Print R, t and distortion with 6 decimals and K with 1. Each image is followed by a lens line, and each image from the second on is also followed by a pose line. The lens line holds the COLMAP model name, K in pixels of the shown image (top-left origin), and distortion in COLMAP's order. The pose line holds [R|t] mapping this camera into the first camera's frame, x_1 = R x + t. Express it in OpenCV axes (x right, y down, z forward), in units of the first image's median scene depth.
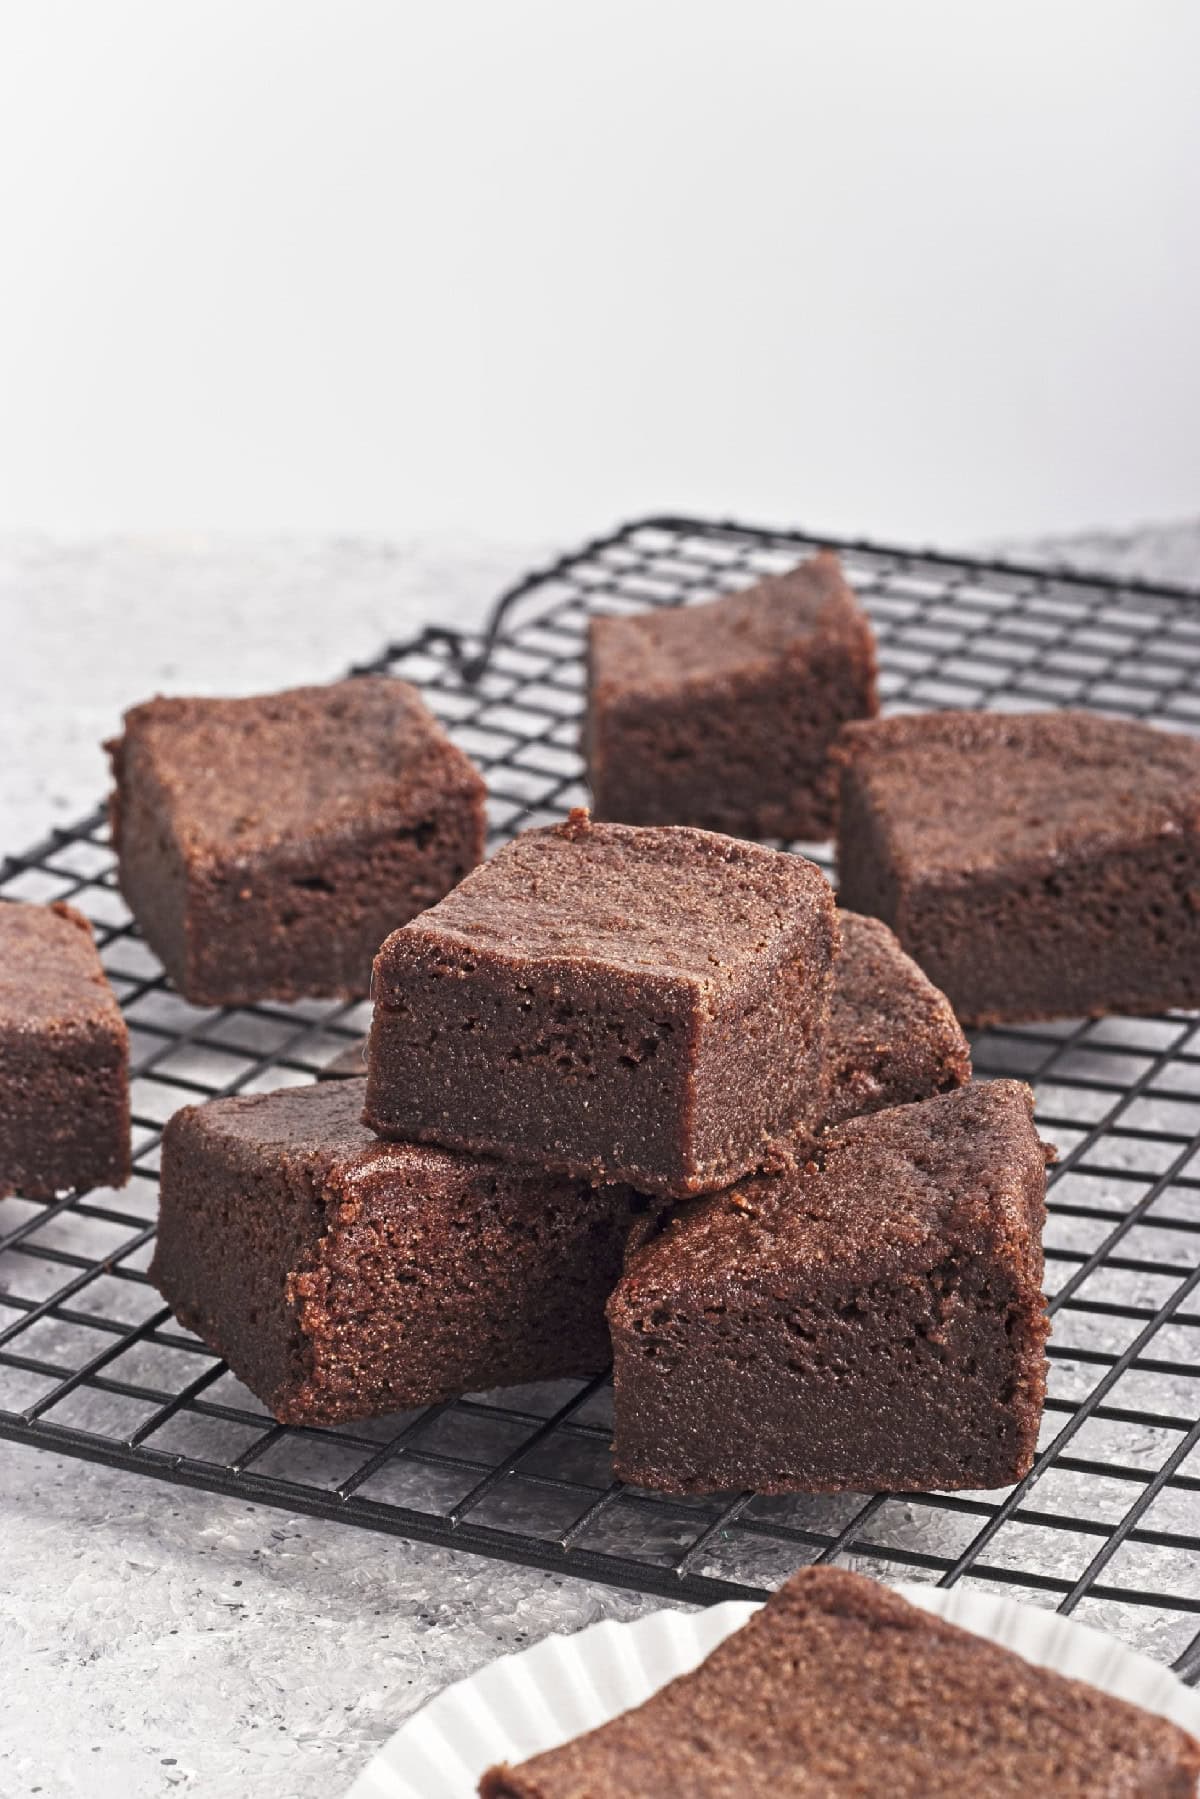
lens RADIAL K [[4611.3, 0, 600.0], [0, 4611.3, 899.5], [0, 0, 1]] dist [0.020256, -1.022497]
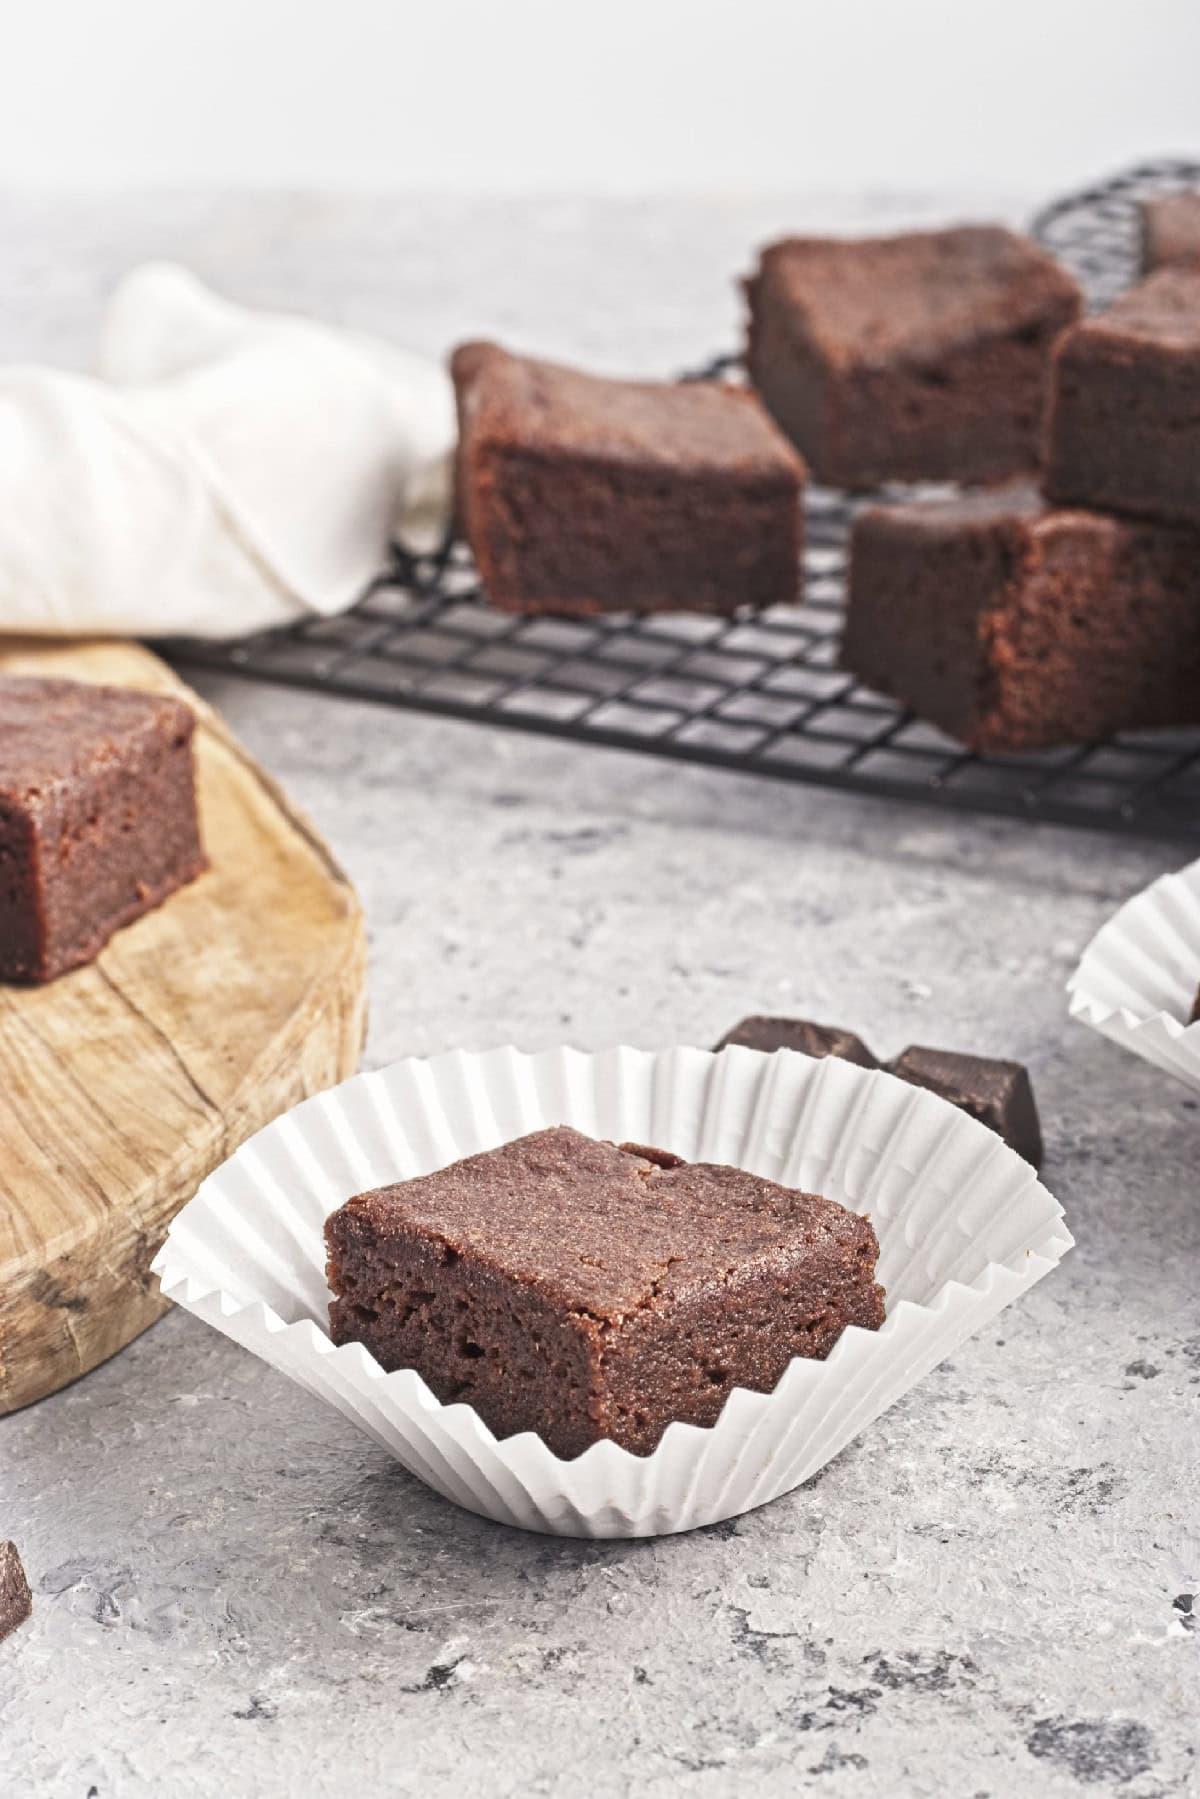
lens RADIAL K [[4611.3, 0, 600.0], [0, 4611.3, 899.5], [0, 0, 1]] dist [0.020256, -1.022497]
pose [[0.997869, -0.001391, -0.065238, -0.088016], [0.002061, 0.999946, 0.010193, 0.142175], [0.065220, -0.010305, 0.997818, -0.191218]]
